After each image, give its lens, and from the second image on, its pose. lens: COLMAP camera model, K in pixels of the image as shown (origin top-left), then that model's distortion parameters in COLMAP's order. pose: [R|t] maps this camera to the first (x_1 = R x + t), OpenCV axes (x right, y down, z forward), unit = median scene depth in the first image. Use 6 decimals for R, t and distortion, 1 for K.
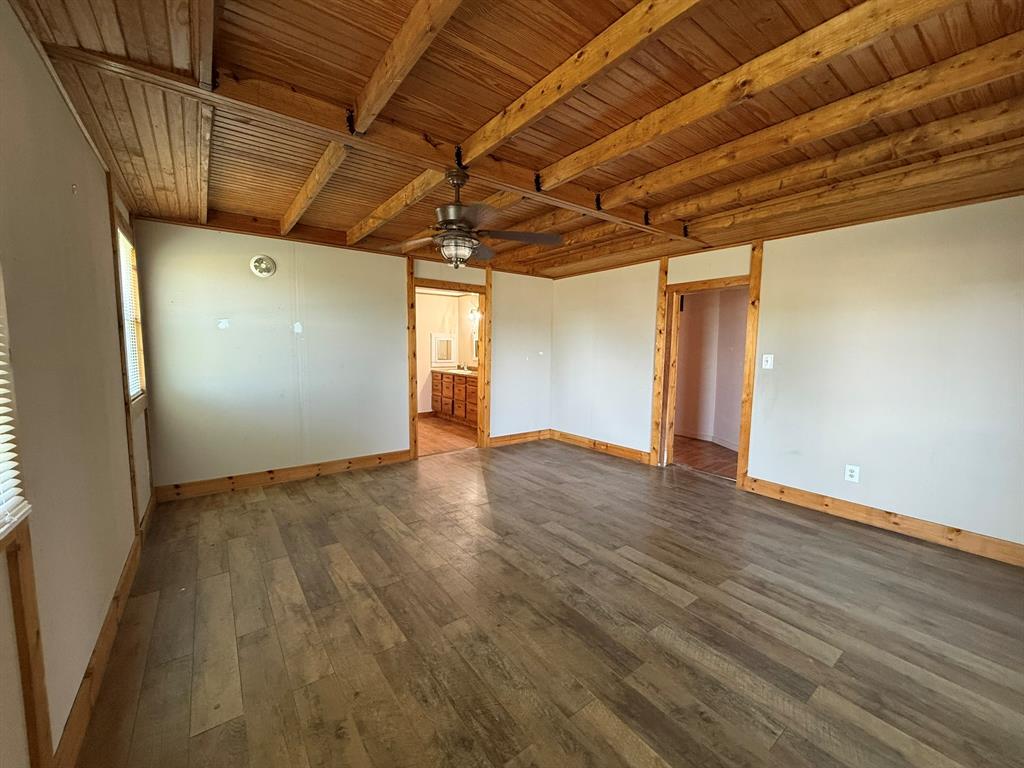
lens RADIAL K [[406.8, 0, 510.5], [0, 406.8, 386.4], [0, 0, 1]] dist [-0.000300, -0.000099]
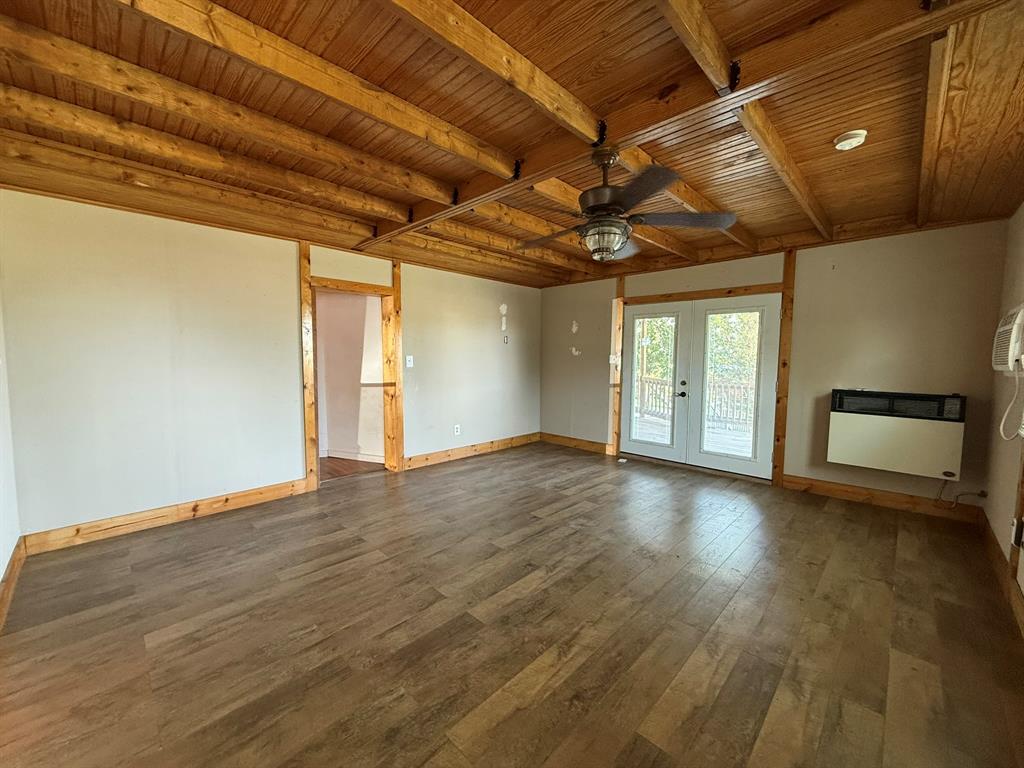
lens RADIAL K [[406.8, 0, 509.2], [0, 406.8, 385.5], [0, 0, 1]] dist [-0.000300, -0.000099]
pose [[-0.154264, -0.085899, 0.984288, -0.742698], [0.086652, 0.991199, 0.100083, -0.098680], [-0.984223, 0.100730, -0.145463, 1.022648]]
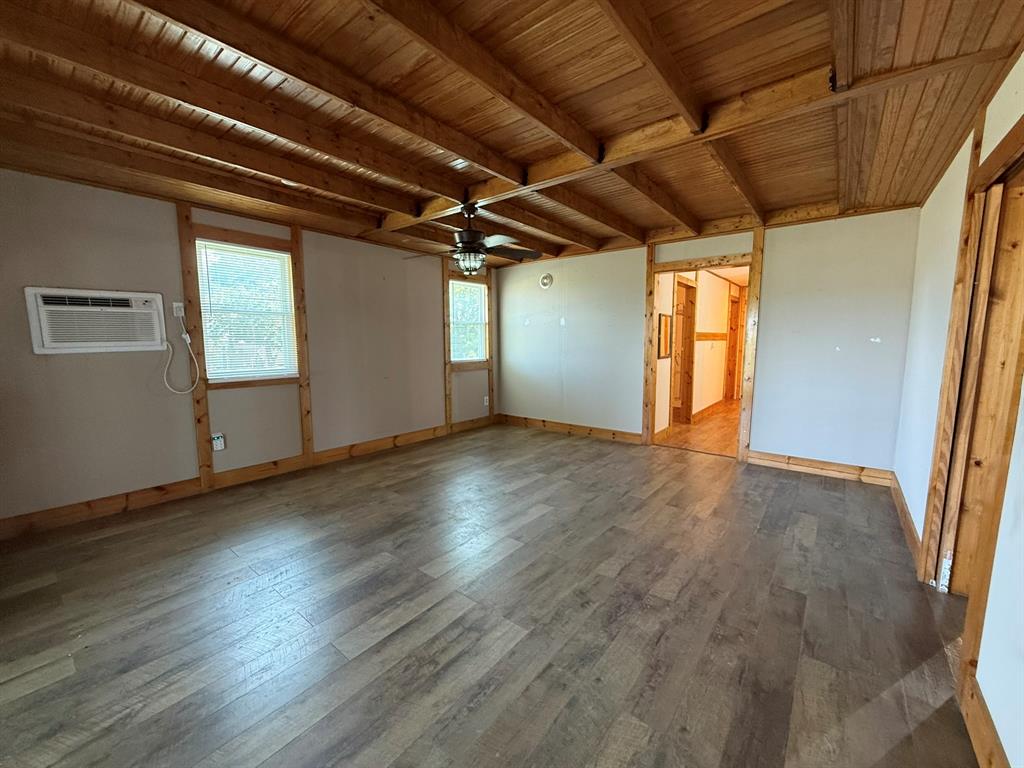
lens RADIAL K [[406.8, 0, 509.4], [0, 406.8, 386.9], [0, 0, 1]] dist [-0.000300, -0.000099]
pose [[0.245723, 0.102569, -0.963898, 0.962524], [-0.086551, 0.992736, 0.083574, -0.030601], [0.965468, 0.062890, 0.252815, 0.606581]]
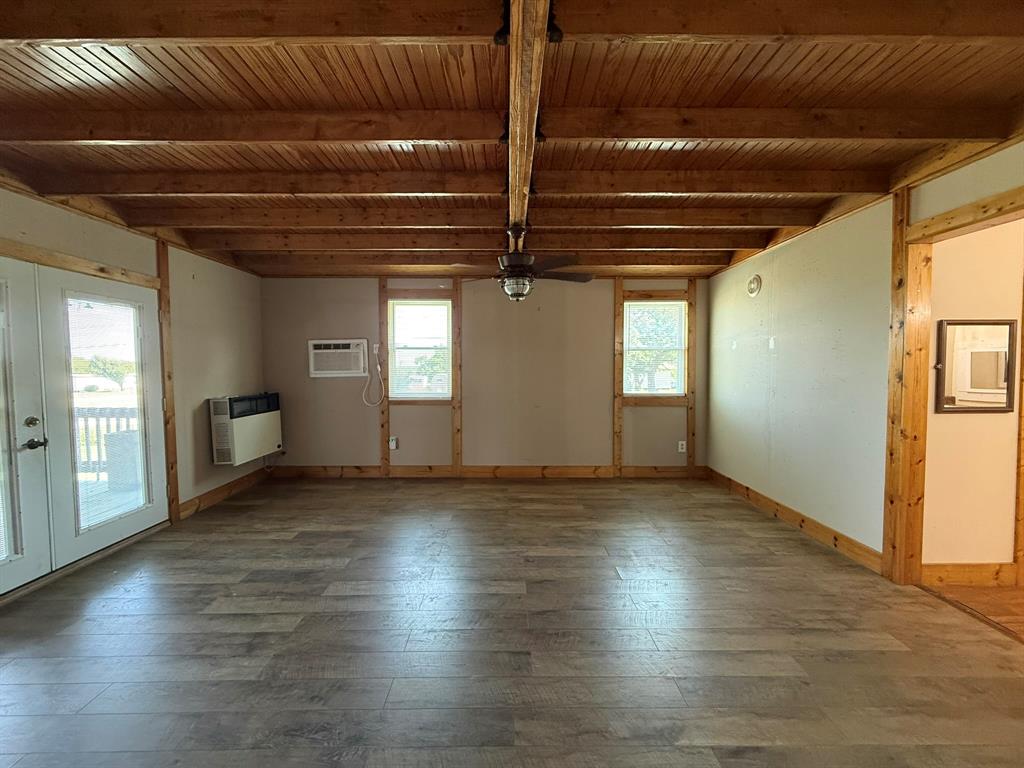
lens RADIAL K [[406.8, 0, 510.4], [0, 406.8, 386.5], [0, 0, 1]] dist [-0.000300, -0.000099]
pose [[-0.593548, 0.033268, -0.804111, 0.684085], [-0.079386, 0.991852, 0.099634, -0.115086], [0.800874, 0.122973, -0.586071, 1.327296]]
